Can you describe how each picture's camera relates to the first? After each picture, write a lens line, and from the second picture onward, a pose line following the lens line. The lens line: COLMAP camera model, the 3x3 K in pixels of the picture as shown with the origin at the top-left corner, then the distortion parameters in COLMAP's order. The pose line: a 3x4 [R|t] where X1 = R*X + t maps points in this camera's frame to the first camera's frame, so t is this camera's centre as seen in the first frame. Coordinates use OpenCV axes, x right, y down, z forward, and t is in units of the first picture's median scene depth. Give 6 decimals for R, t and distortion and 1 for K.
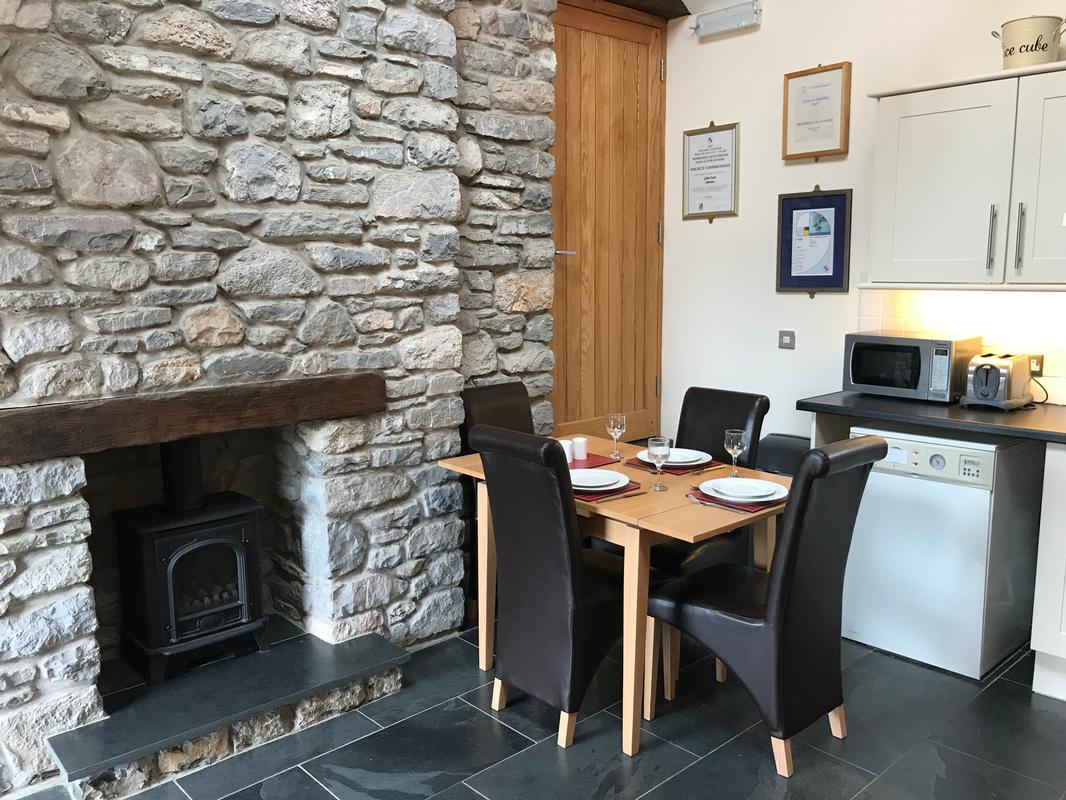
lens RADIAL K [[868.1, 0, 533.0], [0, 868.1, 400.0], [0, 0, 1]] dist [-0.014088, -0.014473]
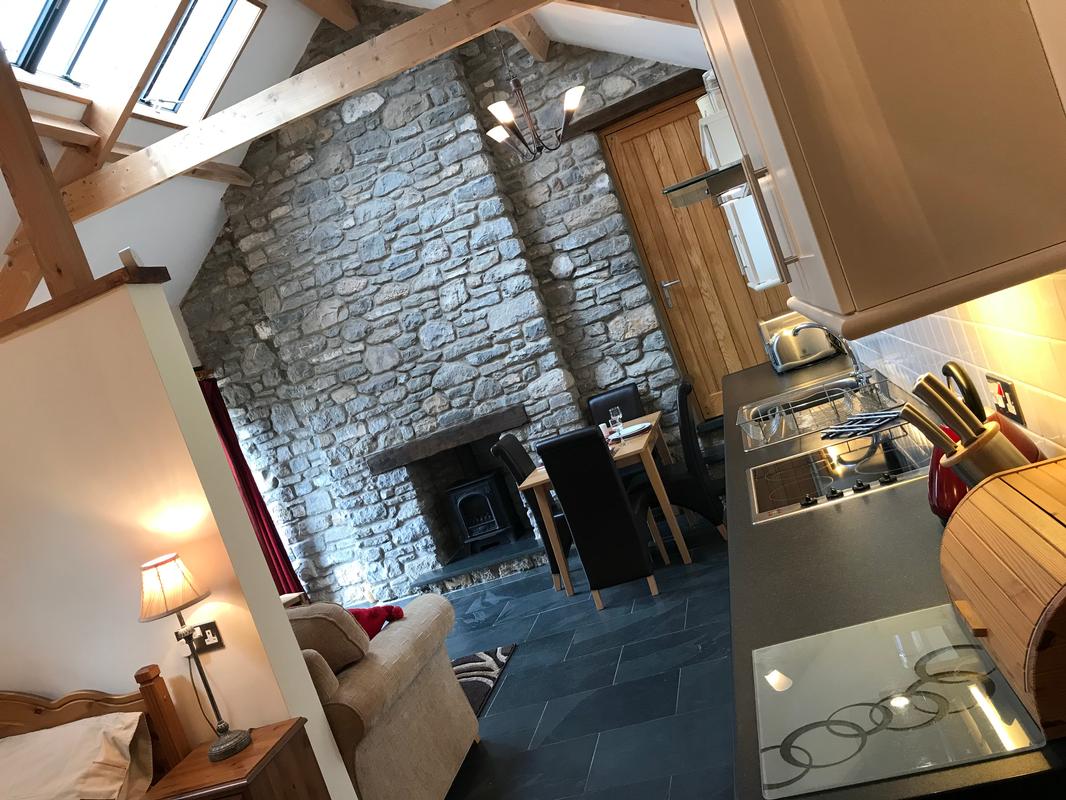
lens RADIAL K [[852.2, 0, 531.9], [0, 852.2, 377.4], [0, 0, 1]] dist [0.002021, -0.000022]
pose [[0.531450, -0.142667, -0.834990, 1.611616], [0.215816, 0.975991, -0.029397, -0.031806], [0.819137, -0.164581, 0.549480, -0.036381]]
